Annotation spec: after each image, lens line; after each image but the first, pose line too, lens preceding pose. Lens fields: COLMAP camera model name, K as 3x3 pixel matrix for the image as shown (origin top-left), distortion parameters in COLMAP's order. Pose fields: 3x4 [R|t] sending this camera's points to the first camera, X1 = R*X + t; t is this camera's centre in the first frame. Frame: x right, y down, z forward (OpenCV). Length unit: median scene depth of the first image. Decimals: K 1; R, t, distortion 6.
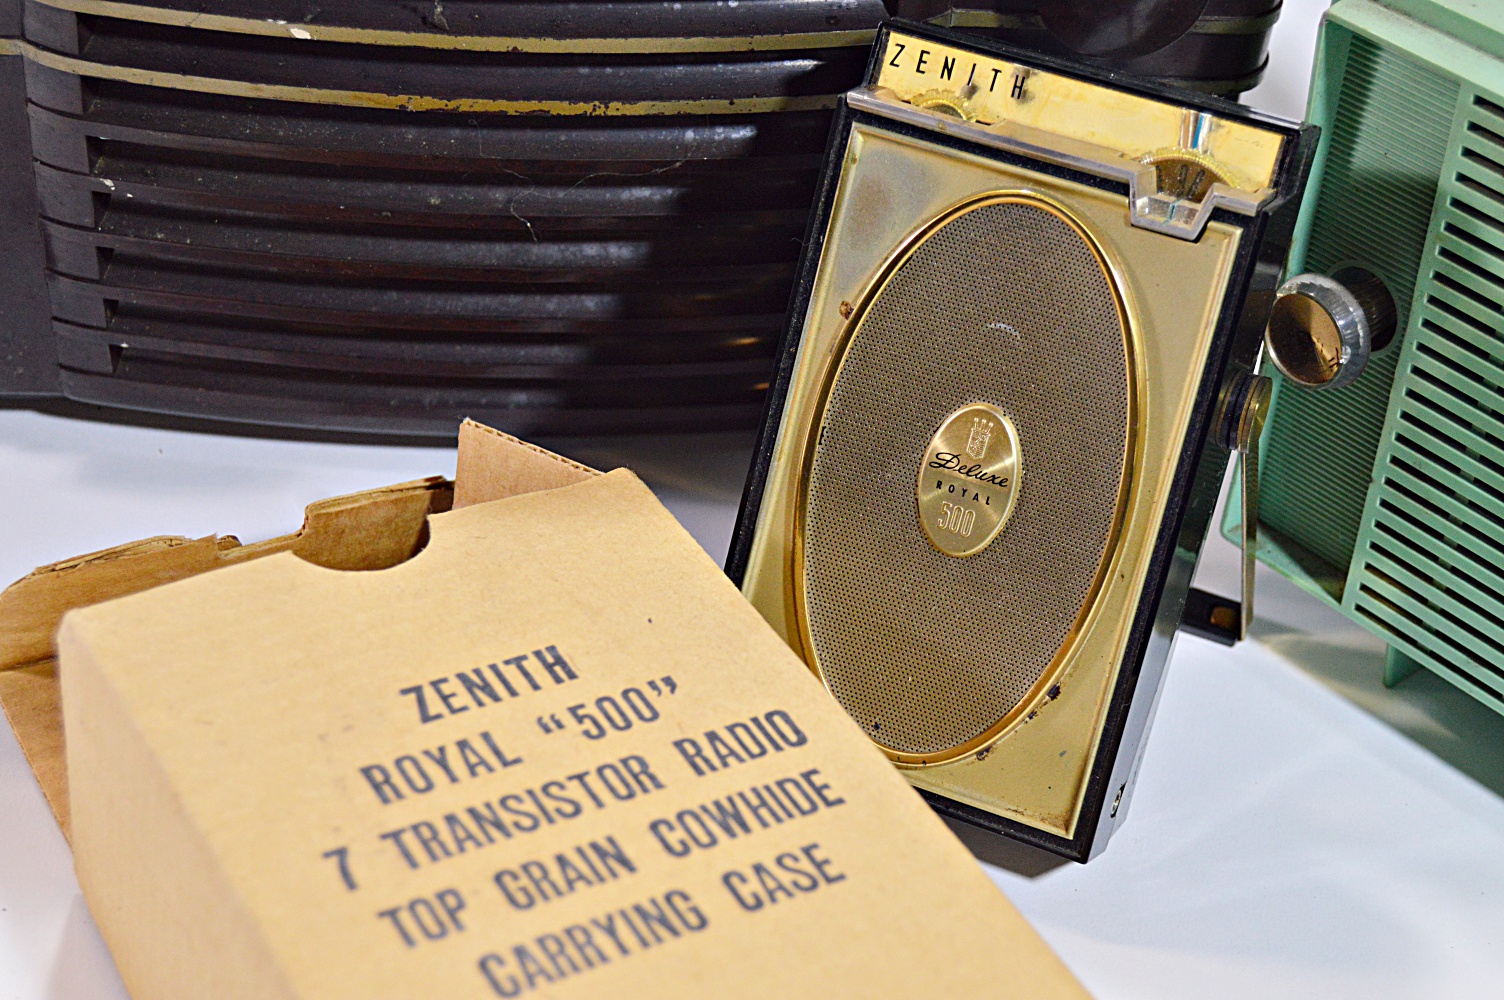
lens RADIAL K [[2977.9, 0, 760.1], [0, 2977.9, 500.1], [0, 0, 1]] dist [-0.015352, 0.000000]
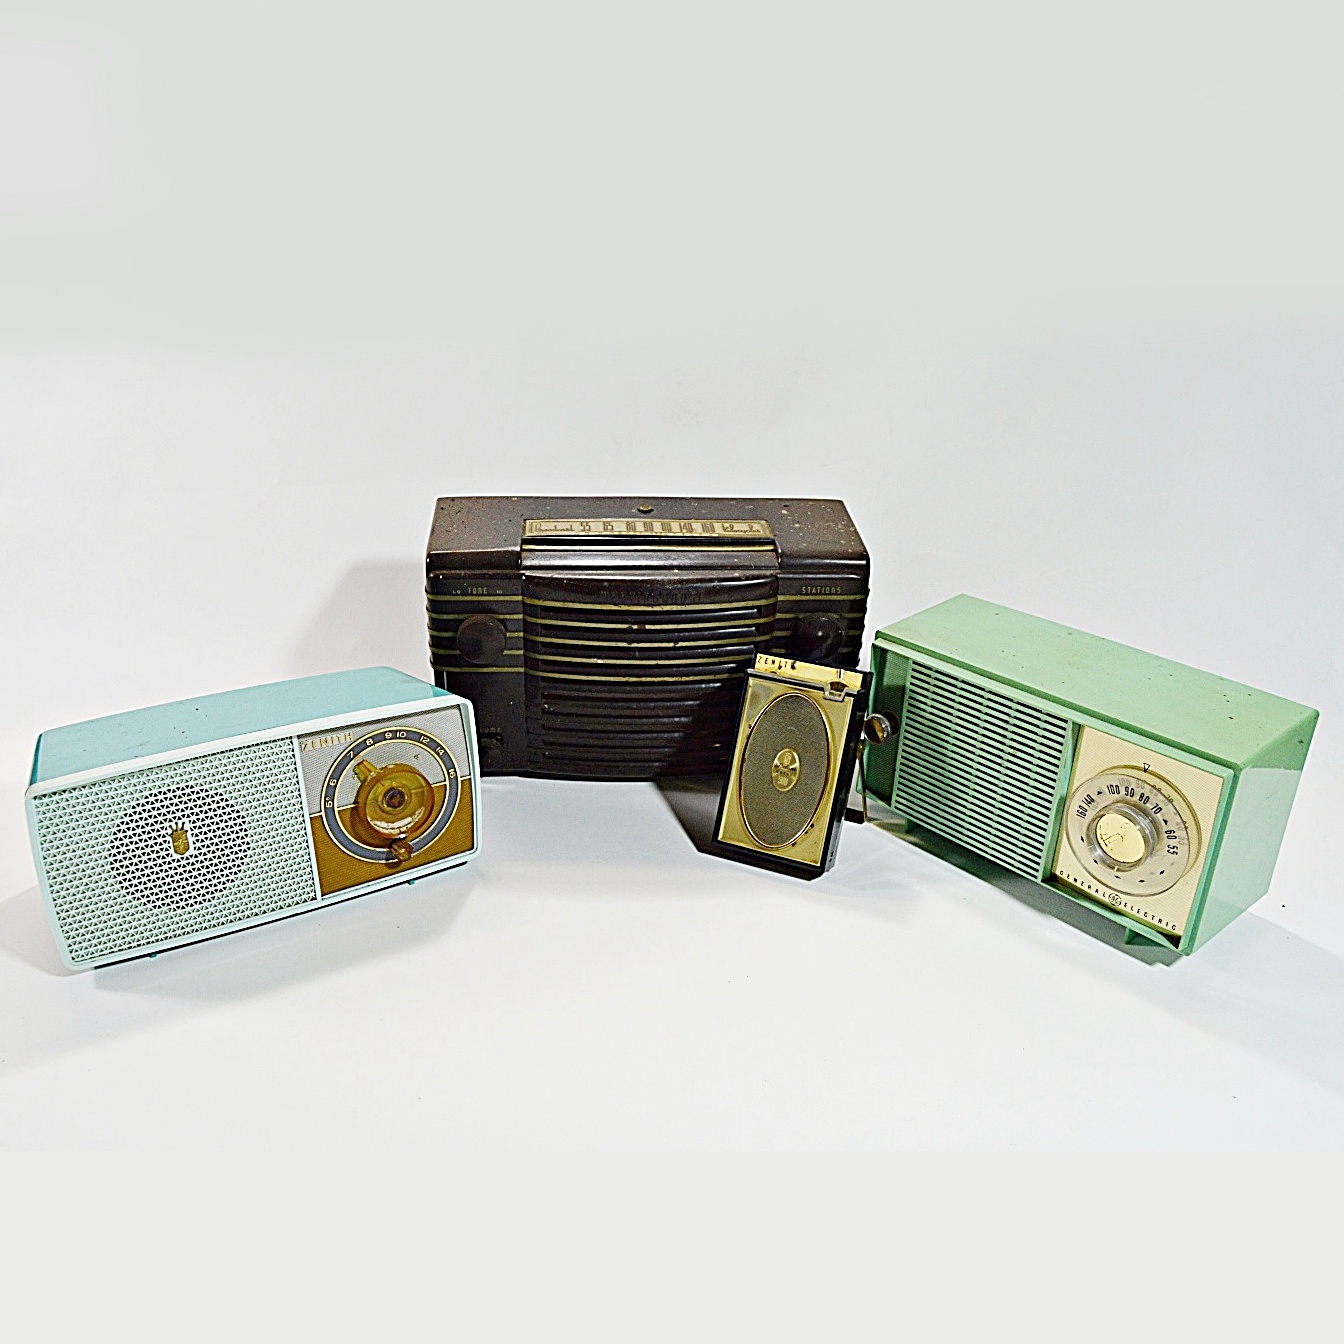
lens RADIAL K [[1191.3, 0, 640.7], [0, 1191.3, 695.5], [0, 0, 1]] dist [-0.002314, 0.018626]
pose [[0.998576, -0.044868, -0.028876, -0.063097], [0.039342, 0.984729, -0.169591, 0.146153], [0.036044, 0.168214, 0.985091, -0.487771]]
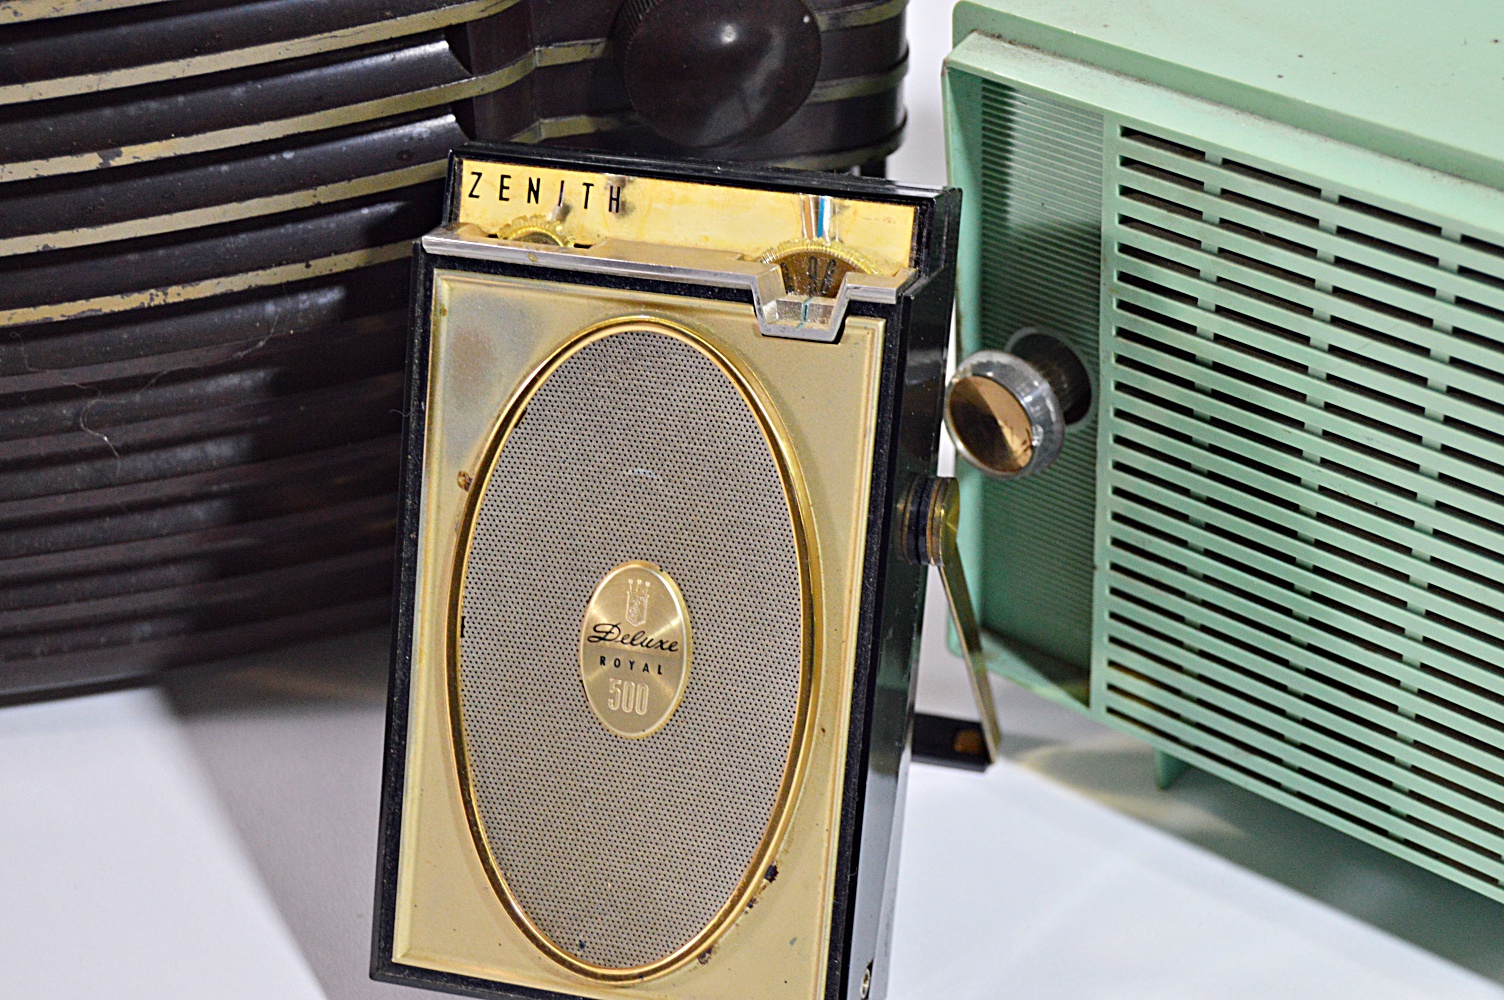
lens RADIAL K [[3147.1, 0, 739.1], [0, 3147.1, 493.5], [0, 0, 1]] dist [0.045702, 0.000000]
pose [[0.984871, -0.165862, 0.050193, 0.061002], [0.167549, 0.985361, -0.031471, -0.017616], [-0.044238, 0.039405, 0.998244, 0.073197]]
